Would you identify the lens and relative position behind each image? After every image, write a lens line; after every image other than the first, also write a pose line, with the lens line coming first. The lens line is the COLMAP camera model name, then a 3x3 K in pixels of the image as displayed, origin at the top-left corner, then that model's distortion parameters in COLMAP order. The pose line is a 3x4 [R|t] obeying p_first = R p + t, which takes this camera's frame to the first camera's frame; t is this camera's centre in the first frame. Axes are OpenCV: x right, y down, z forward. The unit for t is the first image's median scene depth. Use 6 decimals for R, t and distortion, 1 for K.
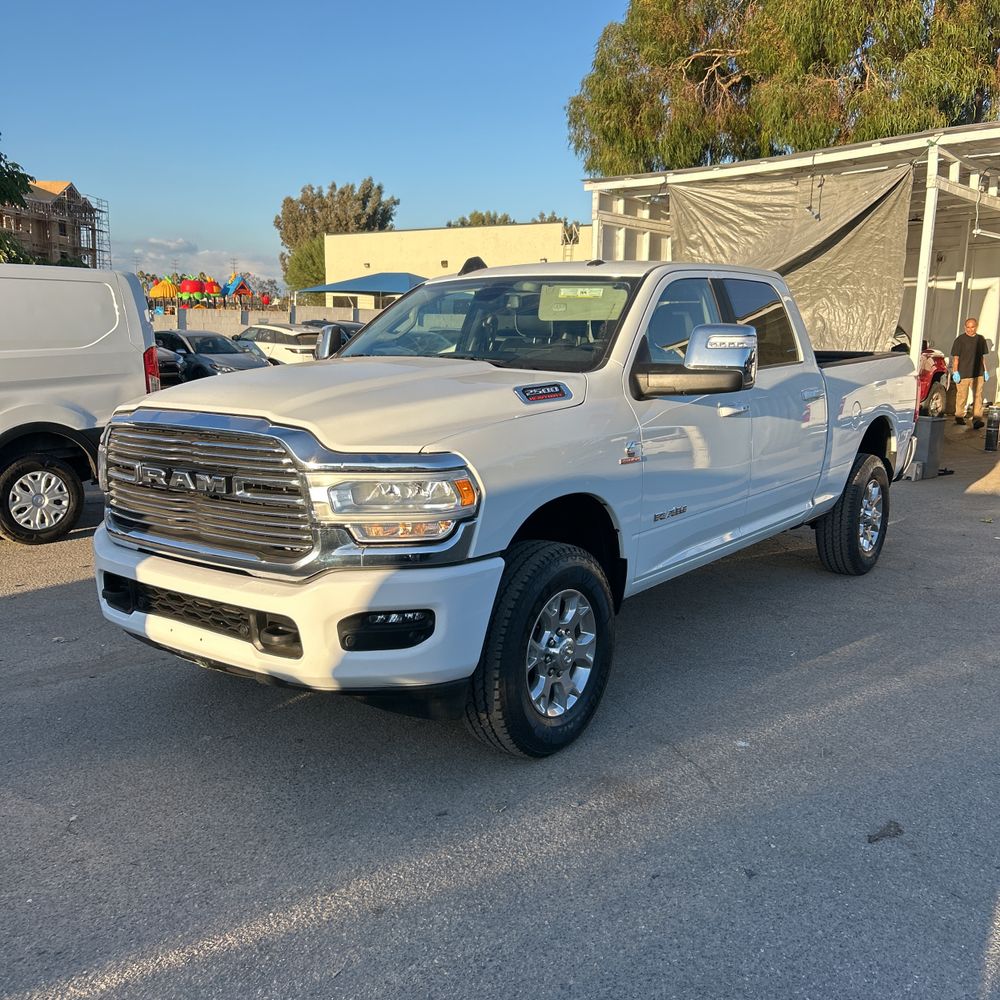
lens RADIAL K [[1008.5, 0, 500.0], [0, 1008.5, 500.0], [0, 0, 1]] dist [0.164694, -0.453676]
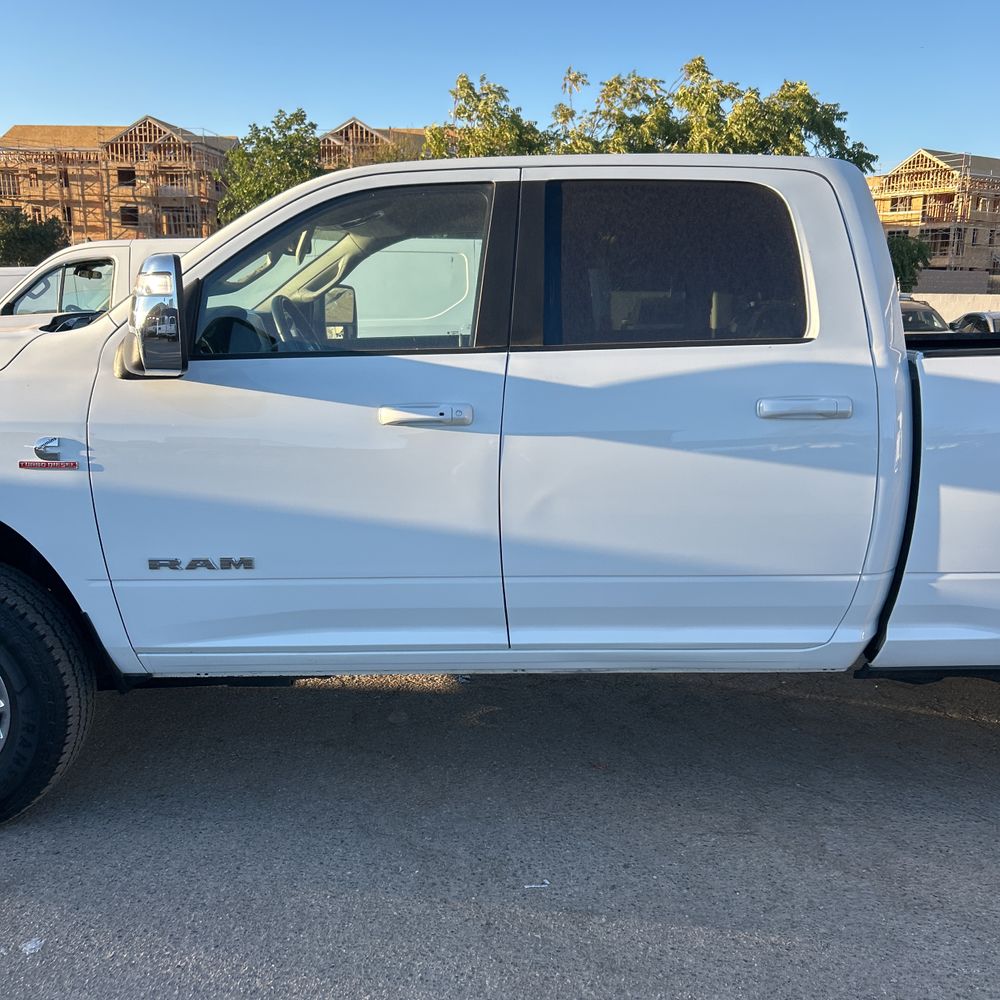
lens RADIAL K [[1023.0, 0, 528.3], [0, 1023.0, 511.3], [0, 0, 1]] dist [0.006667, 0.034143]
pose [[0.602431, 0.154371, -0.783101, 0.727425], [-0.135597, 0.986651, 0.090183, -0.096246], [0.786569, 0.051857, 0.615321, 0.713355]]
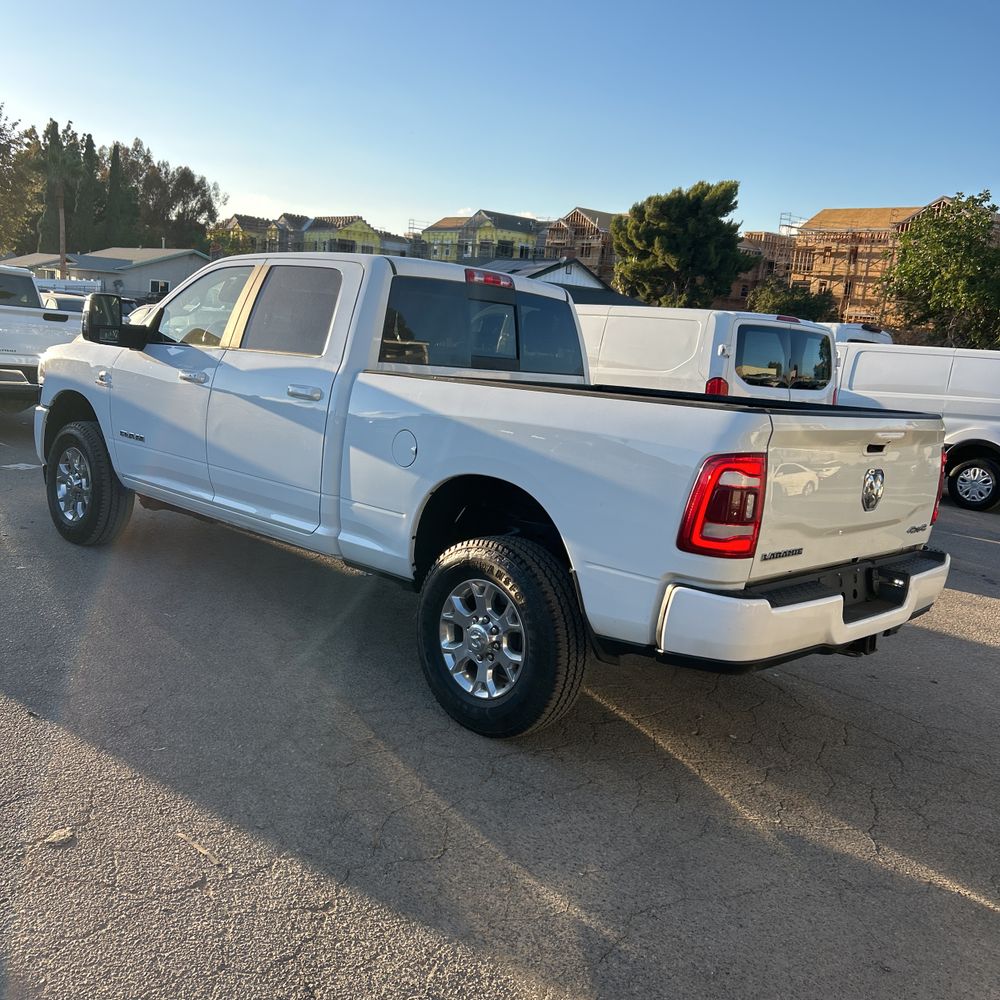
lens RADIAL K [[1027.3, 0, 499.1], [0, 1027.3, 494.5], [0, 0, 1]] dist [0.085181, -0.166667]
pose [[-0.124786, 0.132315, -0.983321, 1.370967], [-0.258867, 0.952400, 0.161005, -0.242349], [0.957818, 0.274641, -0.084594, 1.490774]]
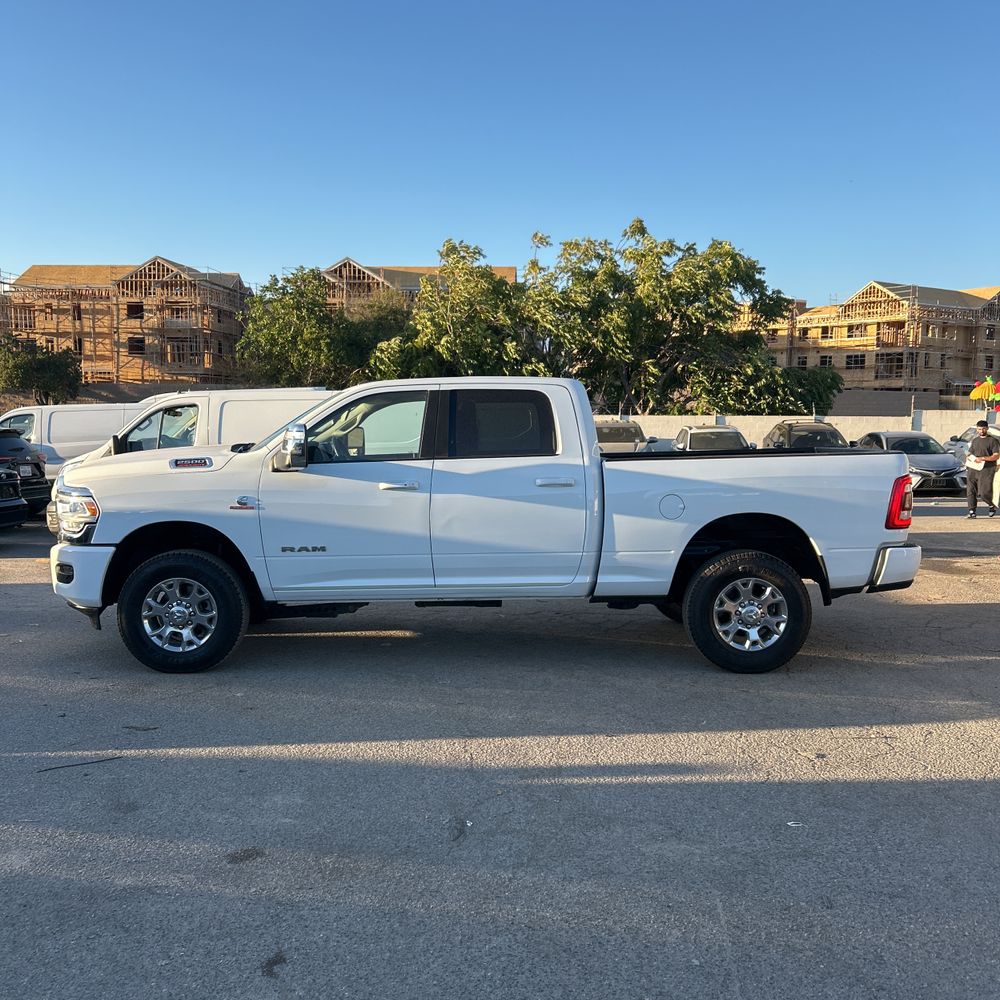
lens RADIAL K [[1023.0, 0, 528.3], [0, 1023.0, 511.3], [0, 0, 1]] dist [0.006667, 0.034143]
pose [[0.612963, 0.060687, -0.787777, 1.435668], [-0.128661, 0.991404, -0.023736, -0.045303], [0.779566, 0.115906, 0.615503, 0.306077]]
